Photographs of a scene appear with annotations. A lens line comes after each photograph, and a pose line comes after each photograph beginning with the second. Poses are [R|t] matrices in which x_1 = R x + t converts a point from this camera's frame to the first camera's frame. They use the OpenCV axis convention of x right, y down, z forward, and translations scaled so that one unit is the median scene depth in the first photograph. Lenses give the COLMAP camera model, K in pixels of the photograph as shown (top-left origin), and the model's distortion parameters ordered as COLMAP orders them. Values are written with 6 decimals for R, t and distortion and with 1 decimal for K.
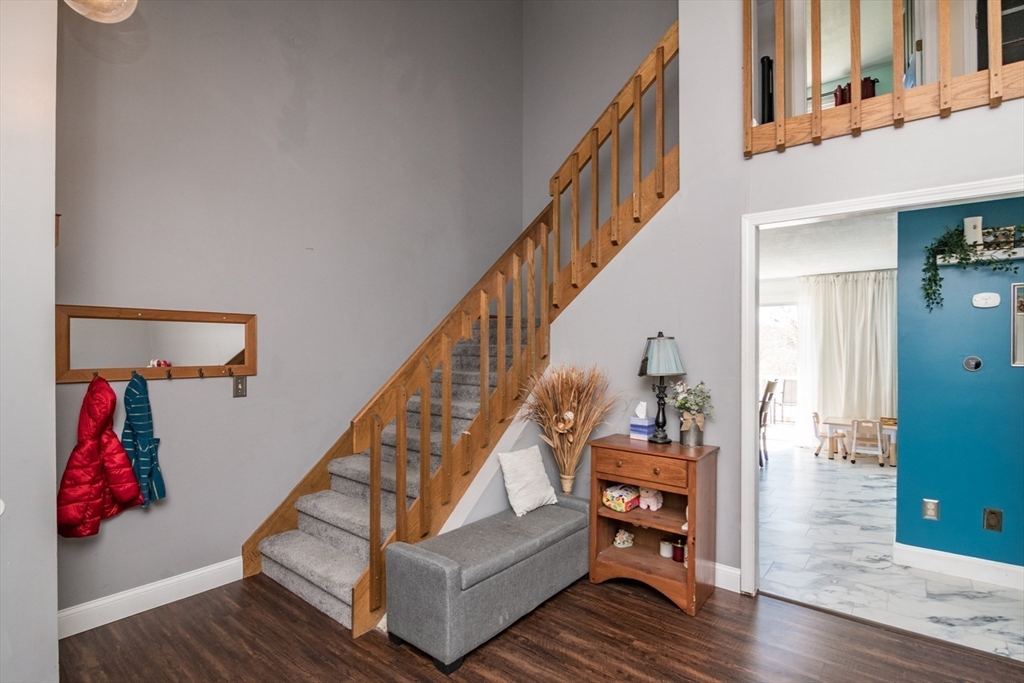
lens RADIAL K [[497.6, 0, 508.4], [0, 497.6, 345.7], [0, 0, 1]] dist [-0.005502, -0.006667]
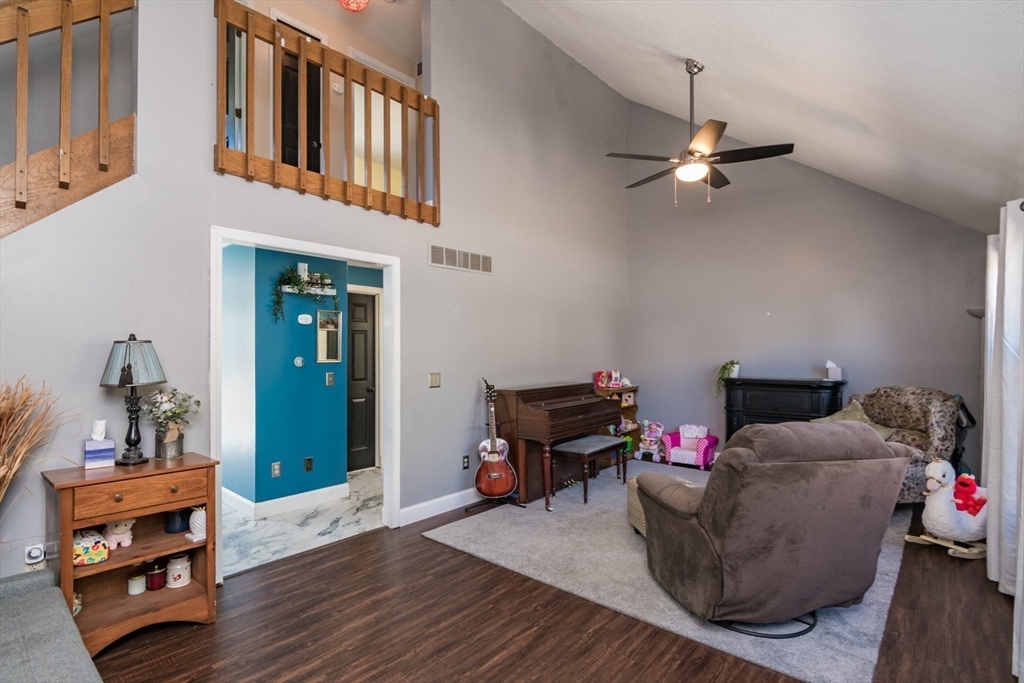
lens RADIAL K [[497.6, 0, 508.7], [0, 497.6, 347.4], [0, 0, 1]] dist [-0.005502, -0.006667]
pose [[0.034688, 0.003104, 0.999393, -0.529767], [-0.000065, 0.999995, -0.003104, -0.002315], [-0.999398, 0.000043, 0.034688, 0.328386]]
